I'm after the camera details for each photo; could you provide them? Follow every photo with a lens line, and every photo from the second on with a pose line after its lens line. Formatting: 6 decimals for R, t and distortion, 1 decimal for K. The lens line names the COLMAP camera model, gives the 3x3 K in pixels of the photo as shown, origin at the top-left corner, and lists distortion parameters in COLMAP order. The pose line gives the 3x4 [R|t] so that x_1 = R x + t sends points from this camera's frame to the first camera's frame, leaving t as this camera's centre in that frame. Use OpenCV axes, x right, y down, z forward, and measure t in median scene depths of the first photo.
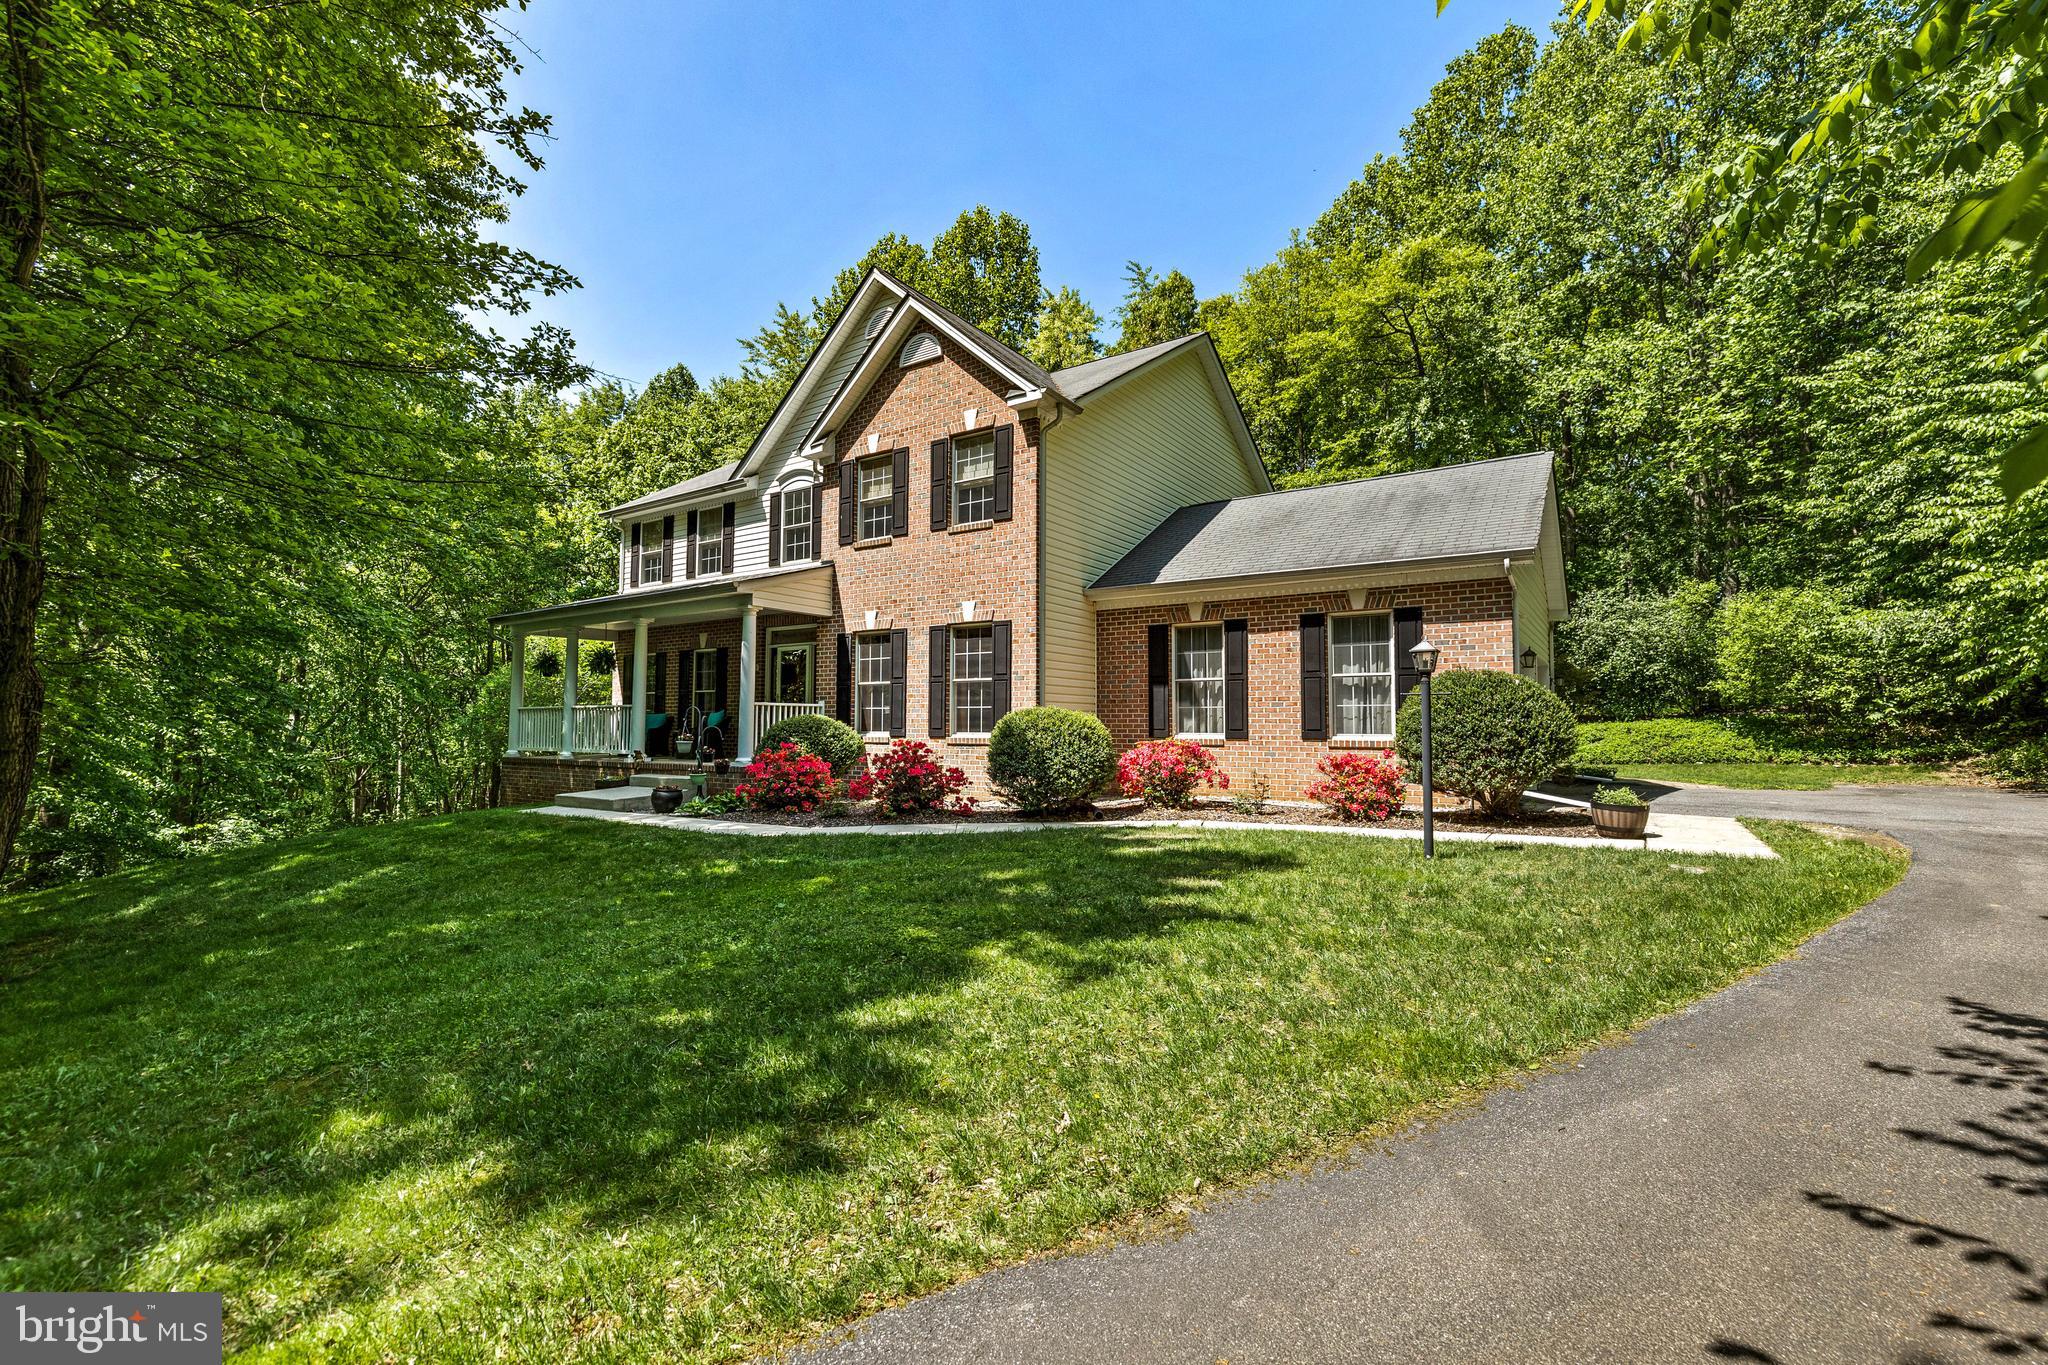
lens RADIAL K [[872.9, 0, 1004.4], [0, 872.9, 684.3], [0, 0, 1]] dist [0.002904, -0.000175]
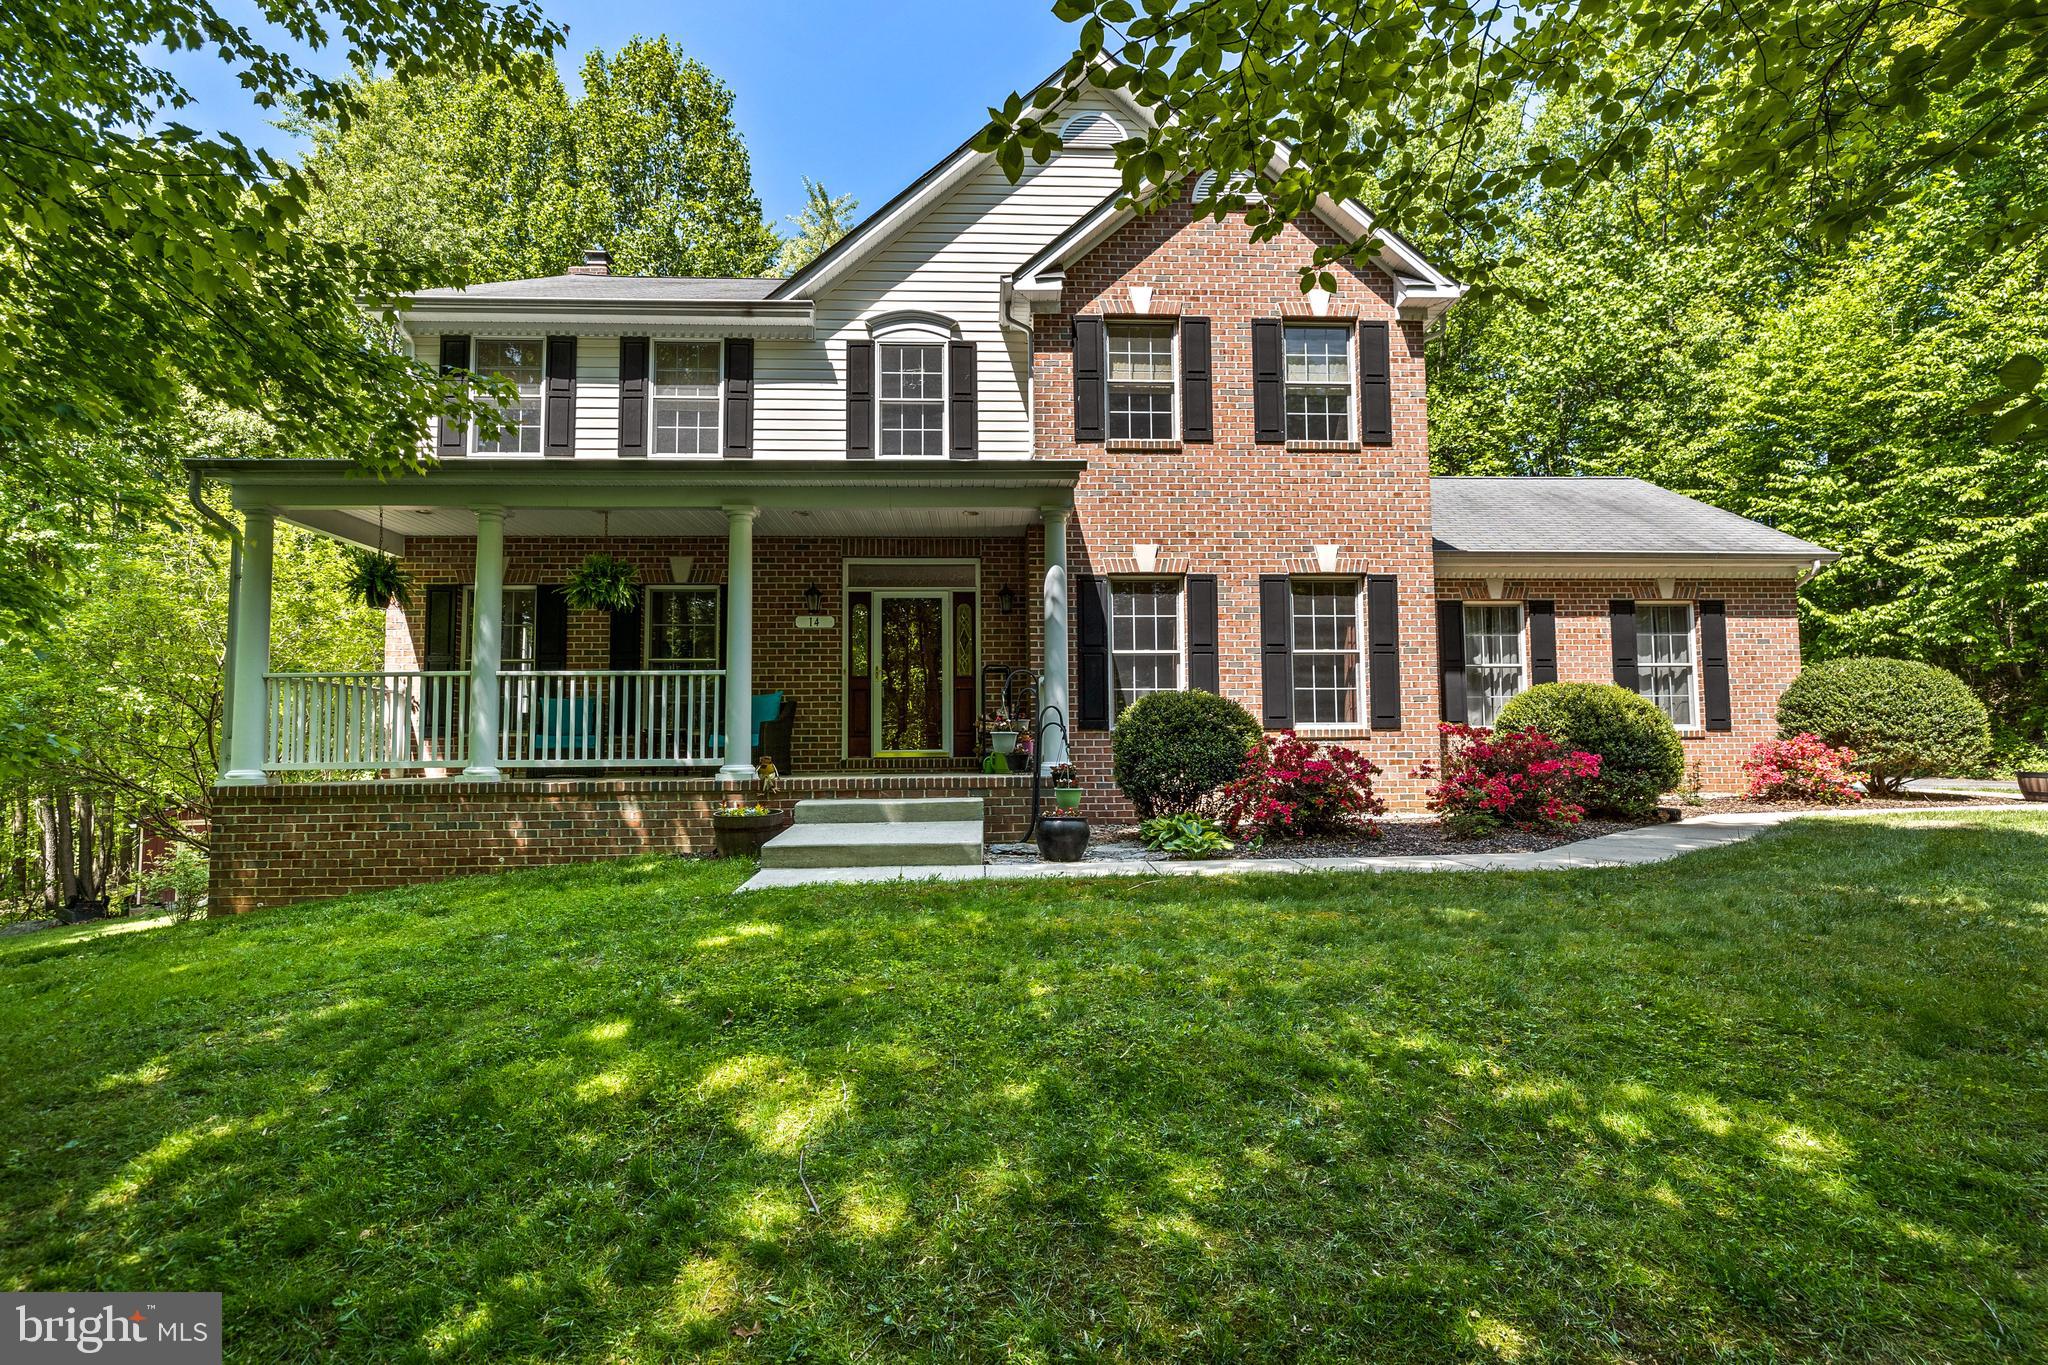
lens RADIAL K [[872.9, 0, 1024.3], [0, 872.9, 687.6], [0, 0, 1]] dist [0.002904, -0.000175]
pose [[0.800734, 0.028746, 0.598330, -0.643356], [-0.022680, 0.999587, -0.017673, 0.041473], [-0.598590, 0.000581, 0.801055, 0.527648]]
